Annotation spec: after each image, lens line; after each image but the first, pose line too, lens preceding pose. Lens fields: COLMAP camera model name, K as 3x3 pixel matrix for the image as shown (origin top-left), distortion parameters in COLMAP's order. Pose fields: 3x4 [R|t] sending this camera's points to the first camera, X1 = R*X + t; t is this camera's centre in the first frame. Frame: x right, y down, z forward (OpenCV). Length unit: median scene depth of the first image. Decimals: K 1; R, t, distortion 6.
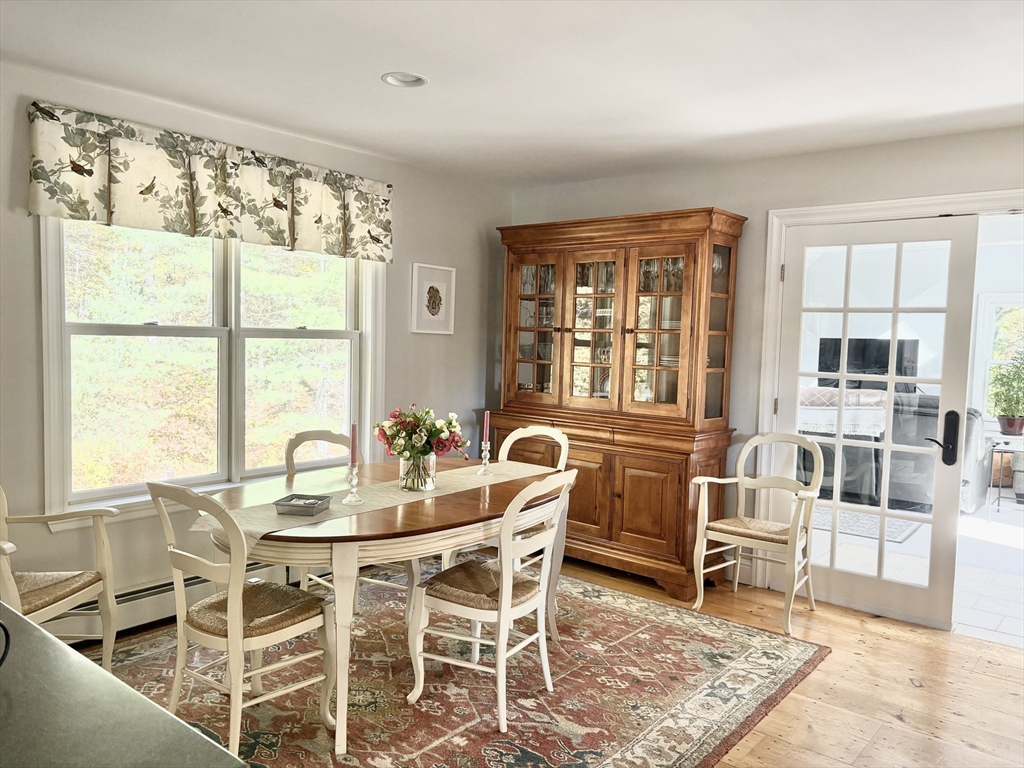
lens RADIAL K [[798.1, 0, 514.5], [0, 798.1, 392.1], [0, 0, 1]] dist [0.043662, -0.033580]
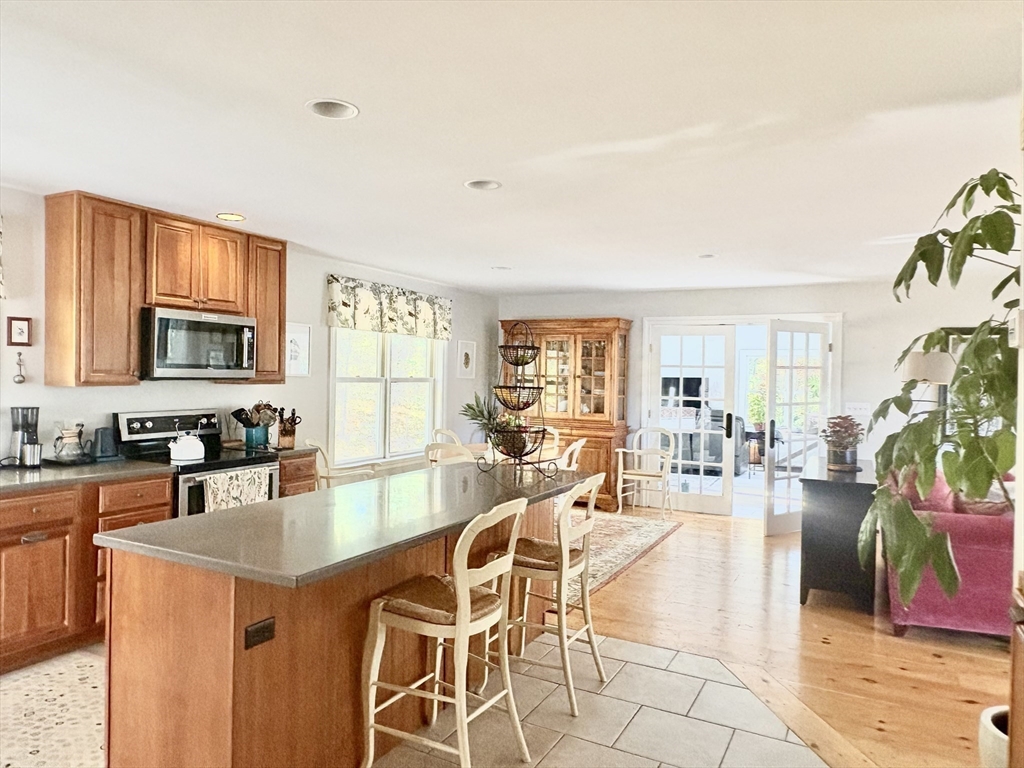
lens RADIAL K [[690.7, 0, 508.9], [0, 690.7, 387.3], [0, 0, 1]] dist [0.003171, -0.001867]
pose [[0.980499, -0.009981, 0.196270, -0.380978], [0.019073, 0.998828, -0.044493, 0.022435], [-0.195595, 0.047368, 0.979540, -0.669219]]
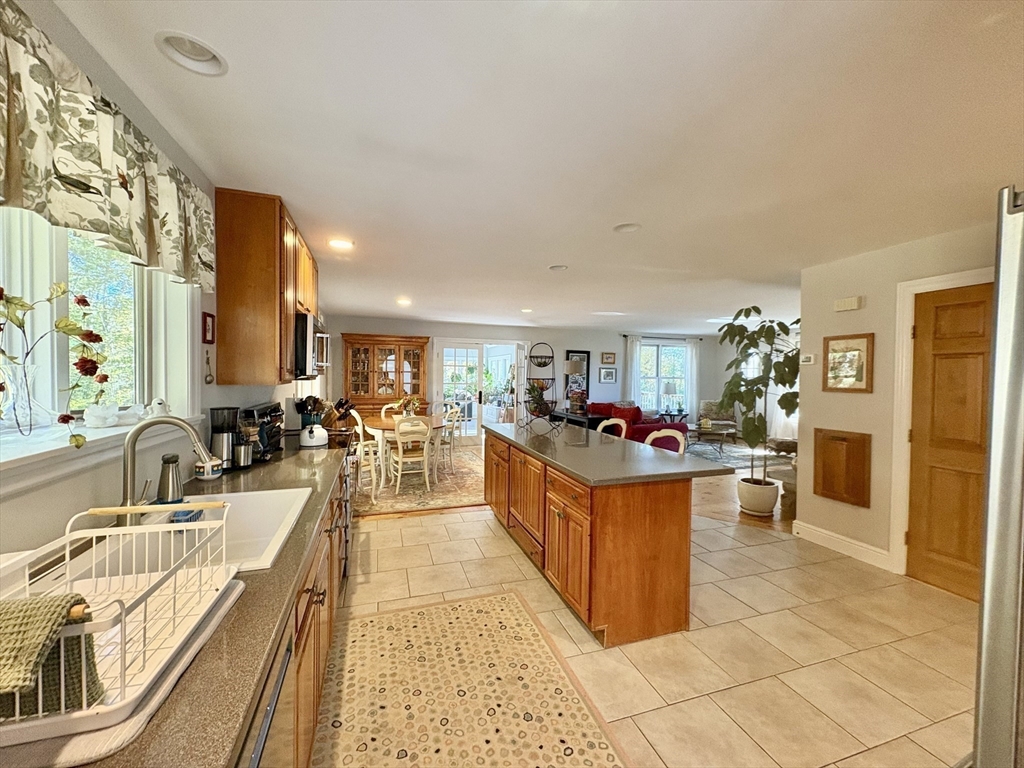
lens RADIAL K [[409.9, 0, 511.8], [0, 409.9, 378.3], [0, 0, 1]] dist [-0.000619, 0.000072]
pose [[0.527499, -0.026679, 0.849137, -1.088571], [0.058678, 0.998264, -0.005088, -0.018116], [-0.847527, 0.052510, 0.528149, -0.237259]]
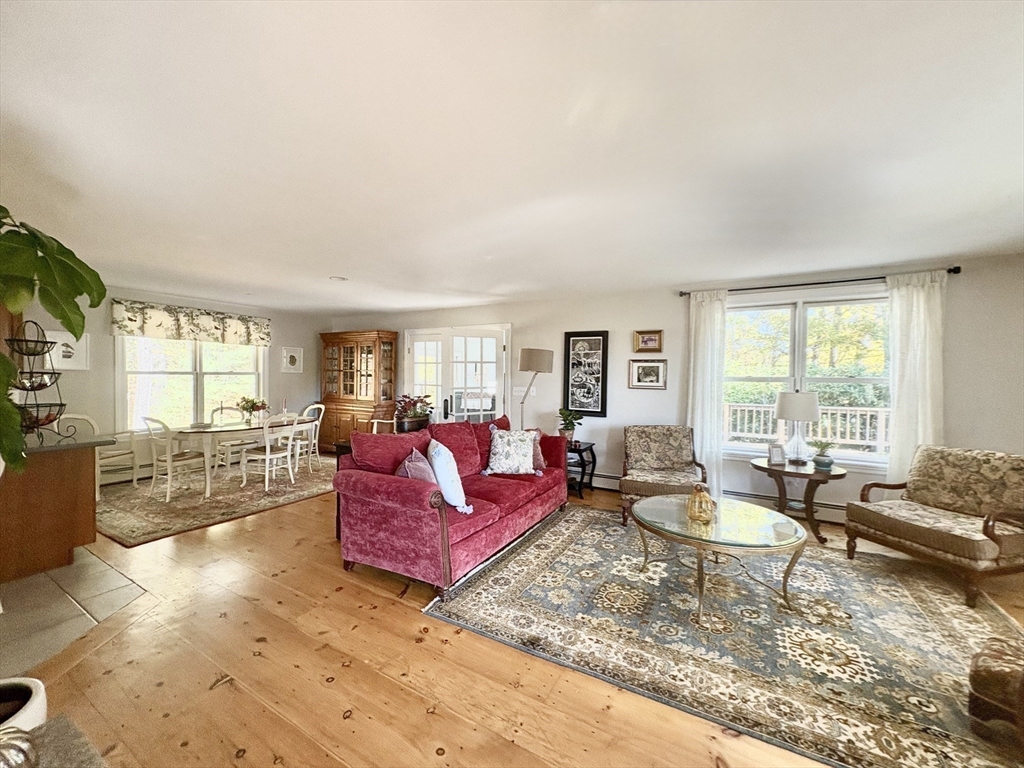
lens RADIAL K [[409.9, 0, 514.2], [0, 409.9, 381.7], [0, 0, 1]] dist [-0.000619, 0.000072]
pose [[0.985595, -0.017499, 0.168216, 0.485977], [0.025880, 0.998524, -0.047760, 0.051712], [-0.167132, 0.051425, 0.984593, -0.584600]]
